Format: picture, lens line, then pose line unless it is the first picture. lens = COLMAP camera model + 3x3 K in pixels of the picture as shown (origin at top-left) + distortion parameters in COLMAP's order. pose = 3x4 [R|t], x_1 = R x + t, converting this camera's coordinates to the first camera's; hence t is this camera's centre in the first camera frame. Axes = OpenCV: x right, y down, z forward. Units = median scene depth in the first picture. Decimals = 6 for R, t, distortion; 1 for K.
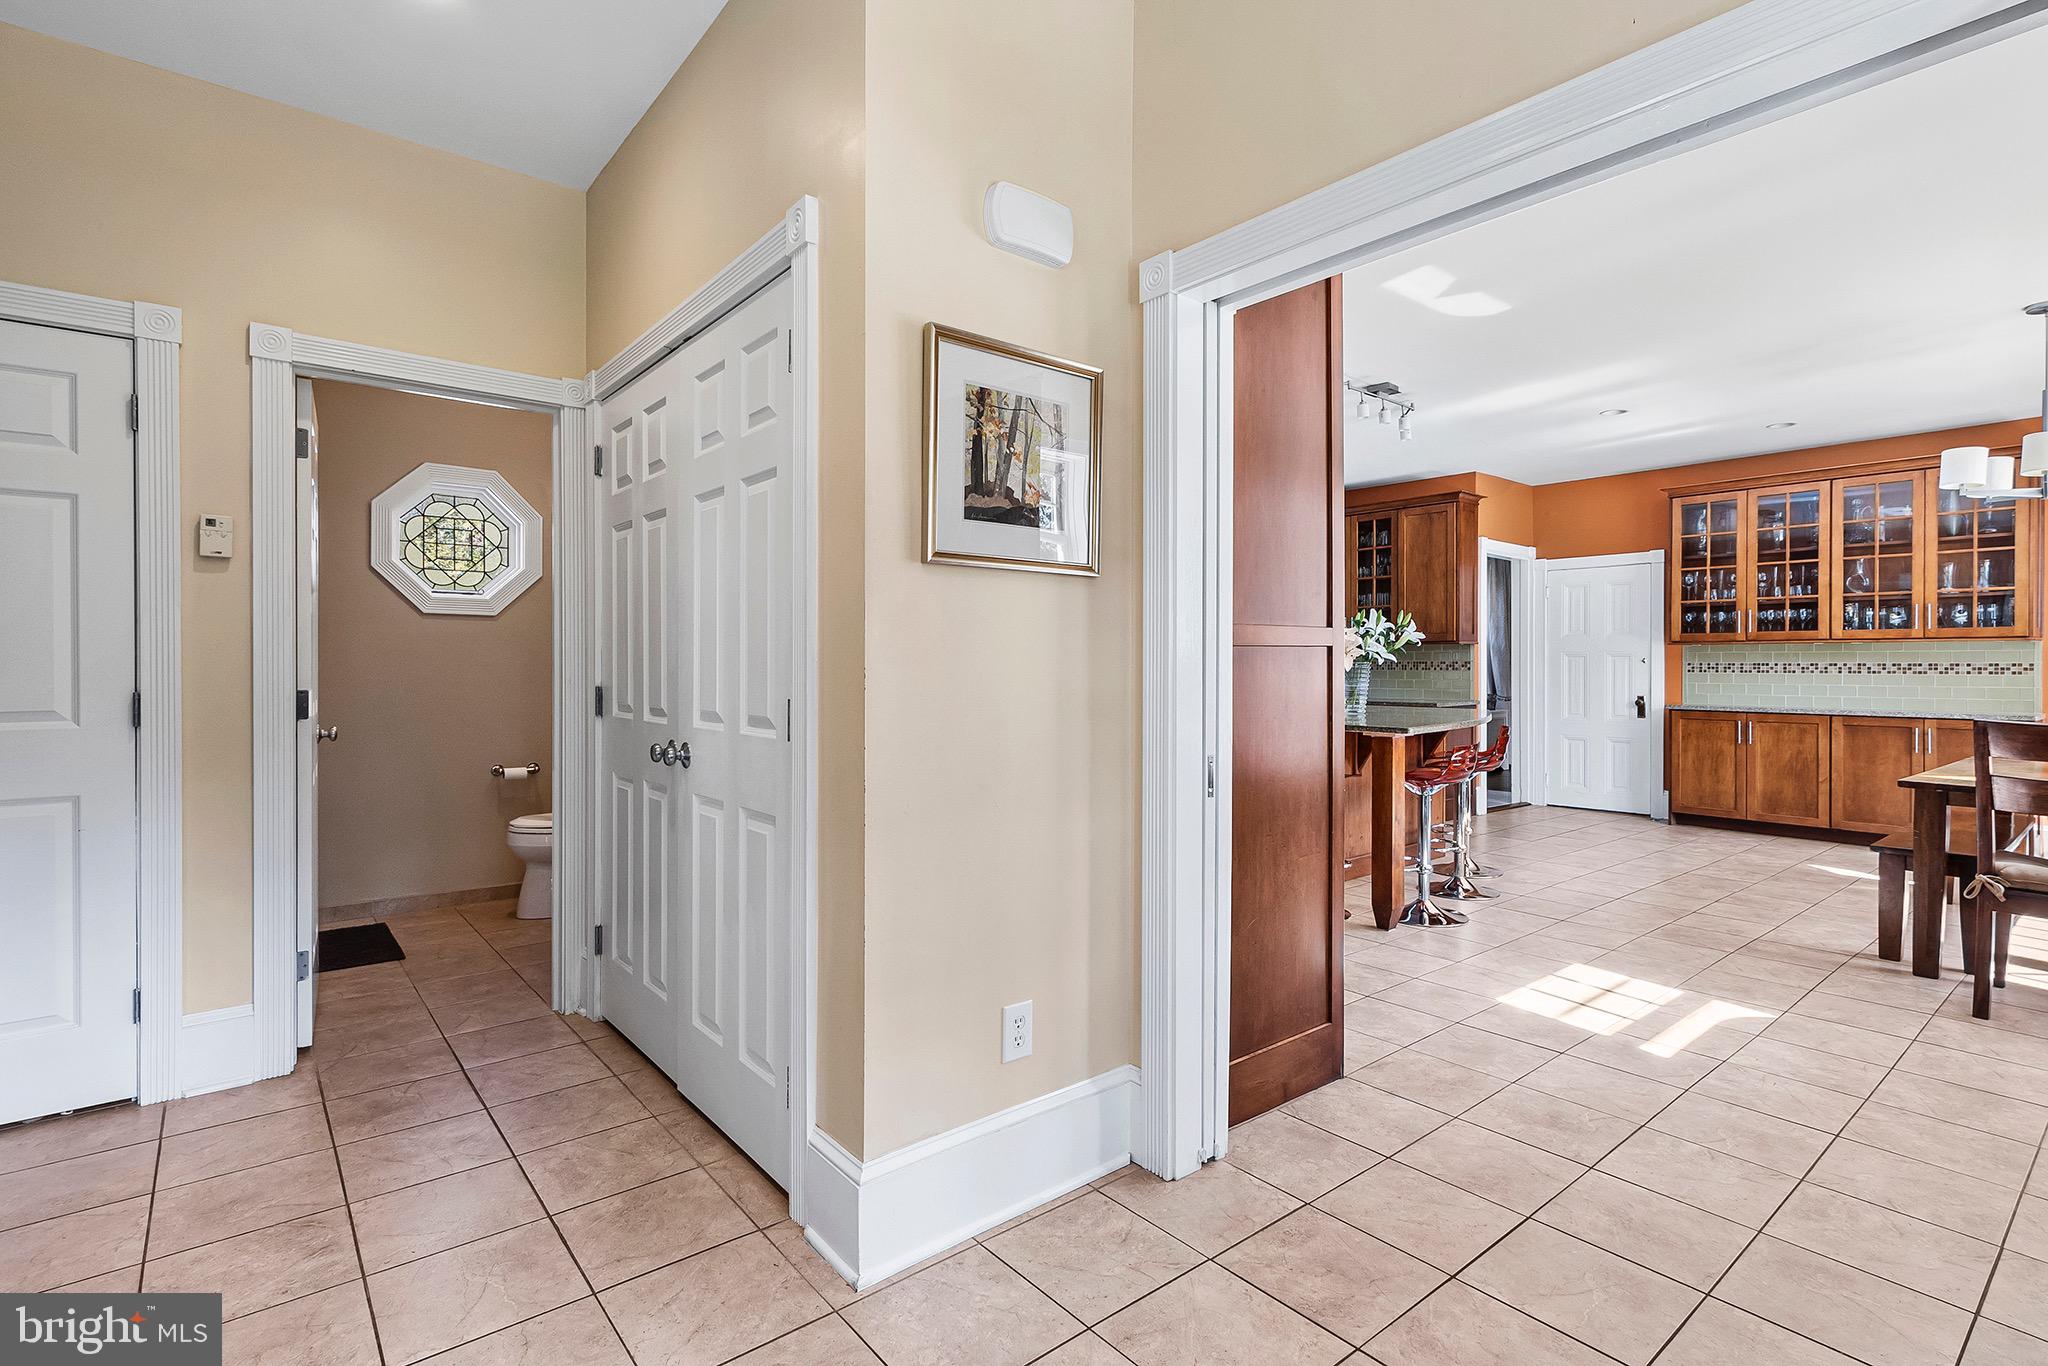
lens RADIAL K [[964.7, 0, 1038.6], [0, 964.7, 670.5], [0, 0, 1]] dist [-0.003372, -0.004590]
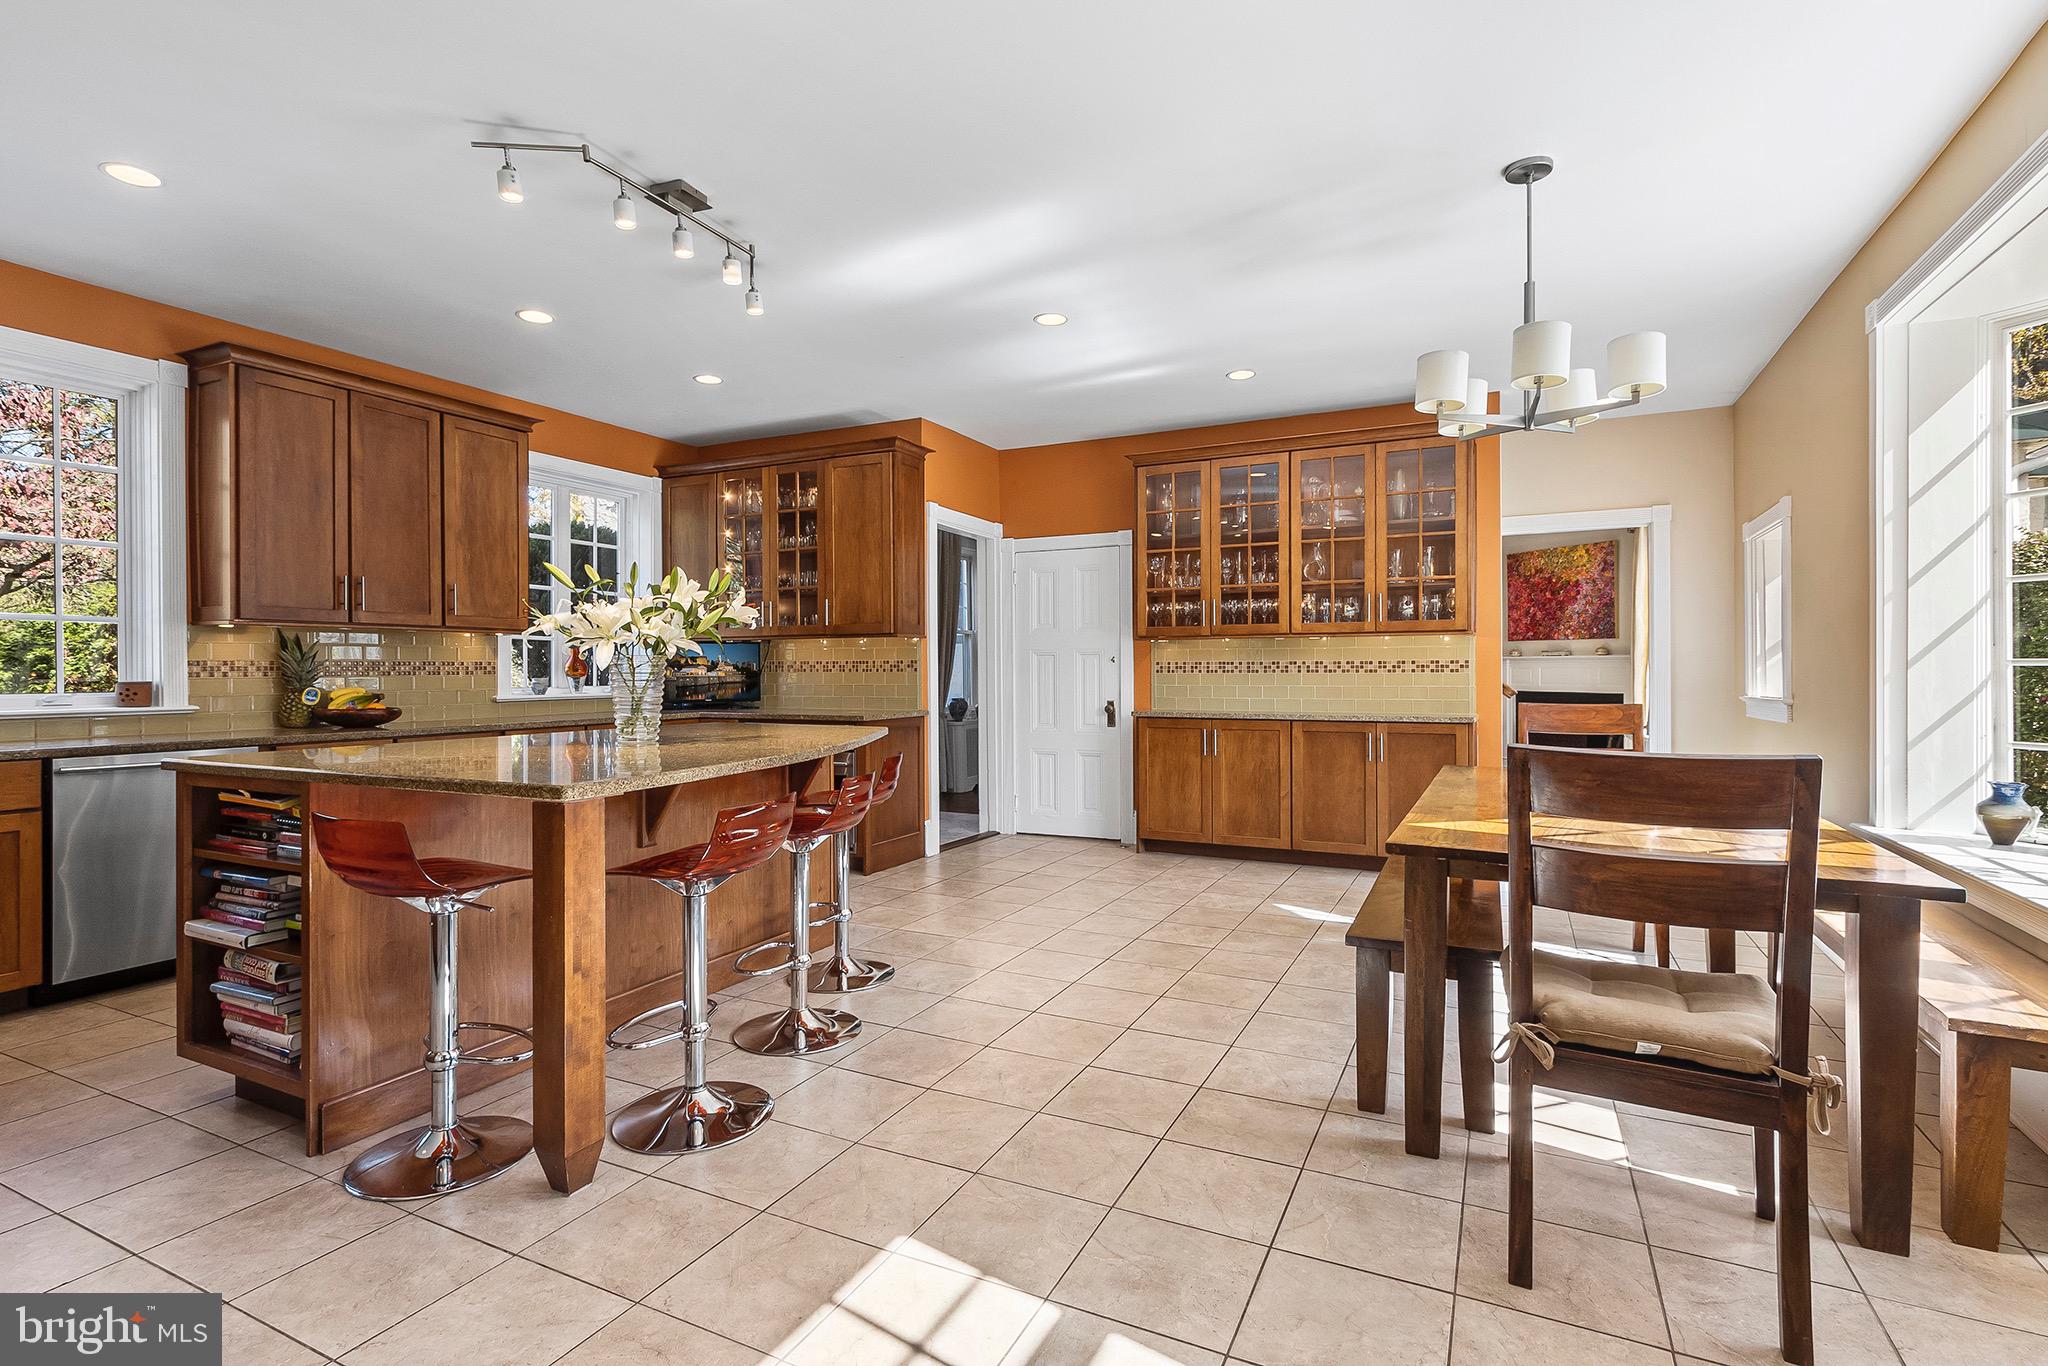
lens RADIAL K [[964.7, 0, 1011.1], [0, 964.7, 676.6], [0, 0, 1]] dist [-0.003372, -0.004590]
pose [[0.917526, -0.006806, 0.397617, 0.233809], [0.007264, 0.999974, 0.000355, 0.004382], [-0.397609, 0.002563, 0.917551, 0.285570]]
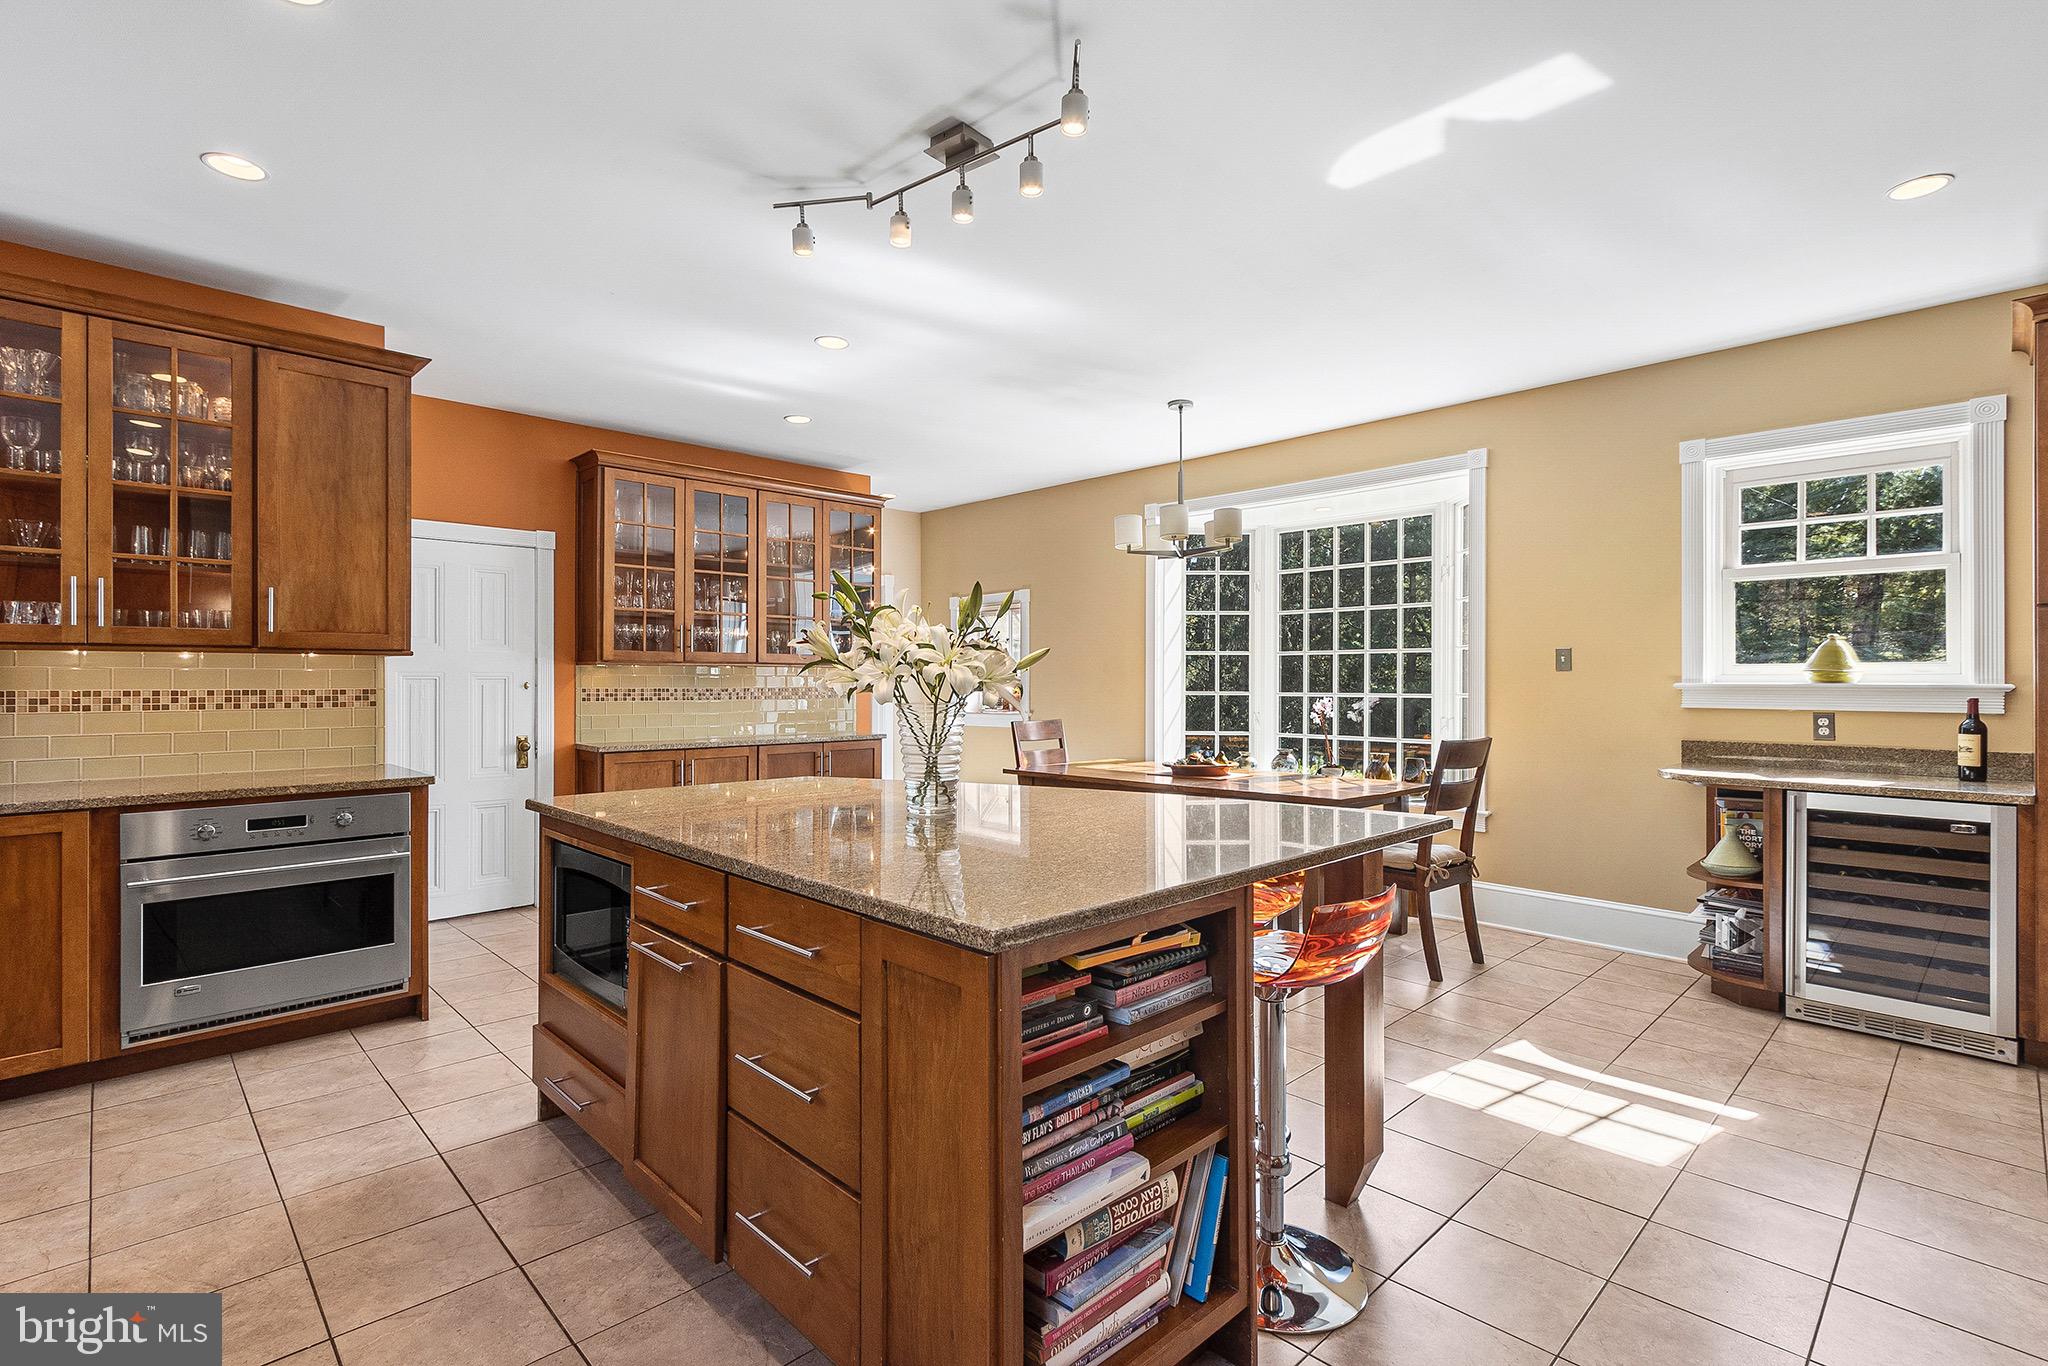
lens RADIAL K [[964.7, 0, 1046.3], [0, 964.7, 684.8], [0, 0, 1]] dist [-0.003372, -0.004590]
pose [[-0.073175, -0.004515, 0.997309, -0.108500], [0.000903, 0.999989, 0.004593, -0.015161], [-0.997319, 0.001237, -0.073170, 0.761813]]
